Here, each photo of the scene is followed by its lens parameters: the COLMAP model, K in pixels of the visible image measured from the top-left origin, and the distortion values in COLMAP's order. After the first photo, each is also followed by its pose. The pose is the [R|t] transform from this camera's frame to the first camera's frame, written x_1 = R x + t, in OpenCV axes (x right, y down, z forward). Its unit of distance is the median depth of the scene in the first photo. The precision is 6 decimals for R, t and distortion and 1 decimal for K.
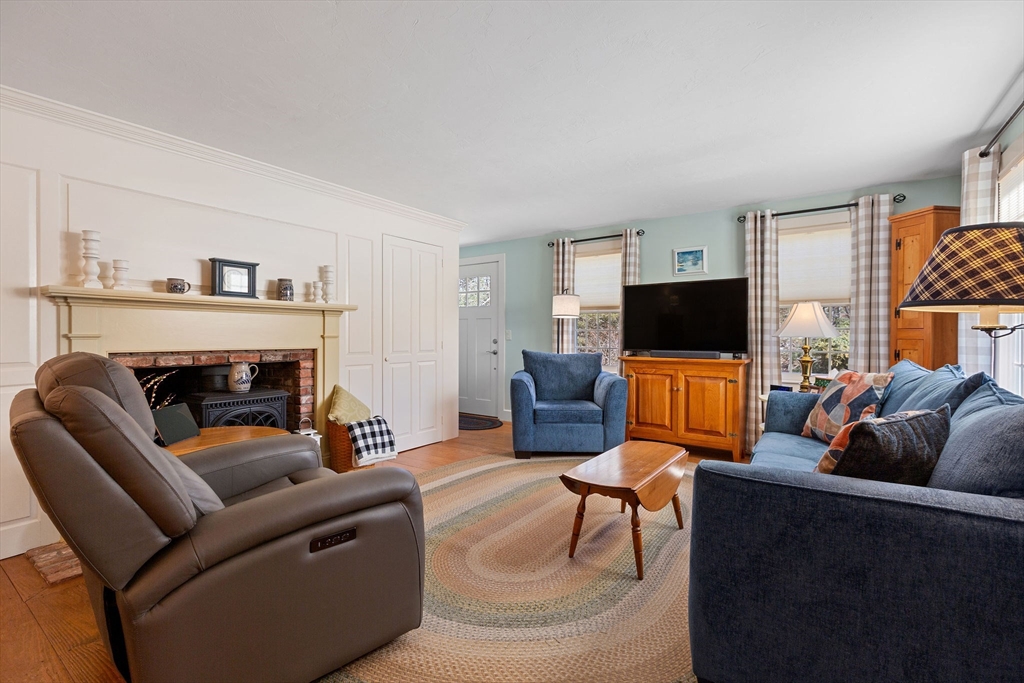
lens RADIAL K [[458.7, 0, 509.9], [0, 458.7, 340.4], [0, 0, 1]] dist [-0.001042, 0.000591]
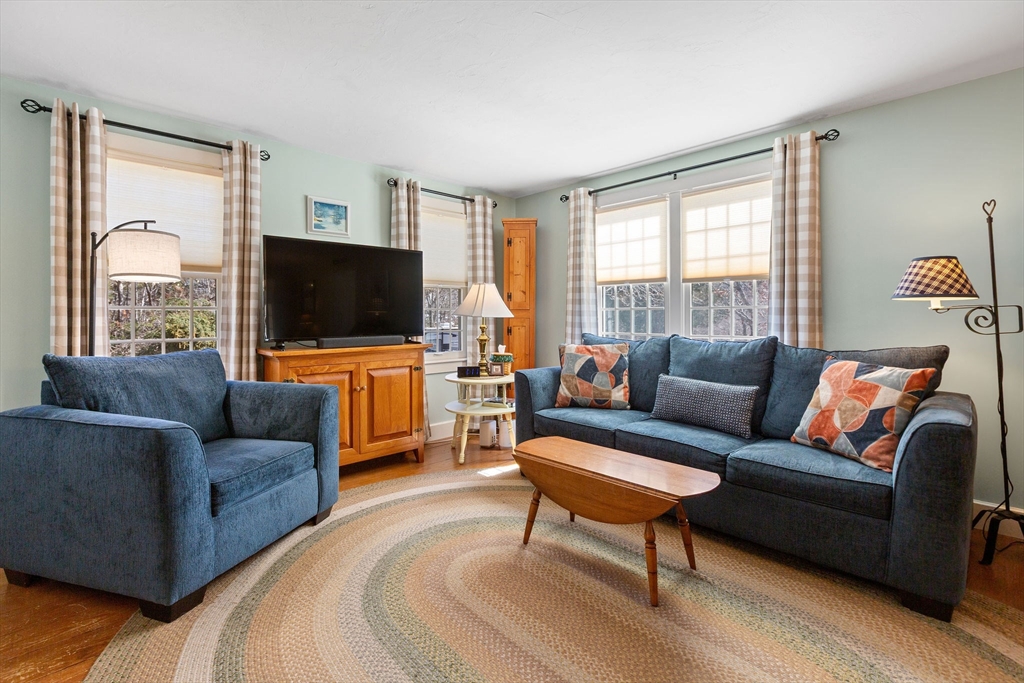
lens RADIAL K [[458.7, 0, 499.1], [0, 458.7, 312.3], [0, 0, 1]] dist [-0.001042, 0.000591]
pose [[0.210006, 0.002516, 0.977697, -0.318176], [0.015658, 0.999860, -0.005936, -0.008973], [-0.977575, 0.016555, 0.209937, 0.641855]]
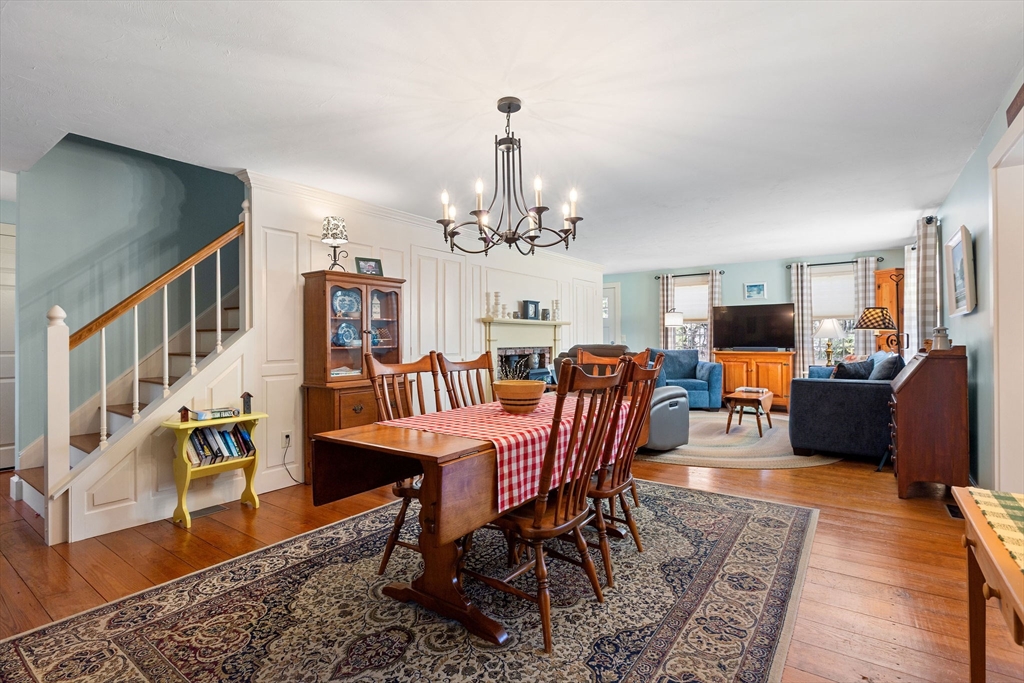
lens RADIAL K [[492.0, 0, 505.7], [0, 492.0, 335.5], [0, 0, 1]] dist [-0.001301, -0.000258]
pose [[0.999856, -0.007528, -0.015221, -0.505452], [0.007251, 0.999808, -0.018218, 0.007395], [0.015356, 0.018105, 0.999718, -0.809044]]
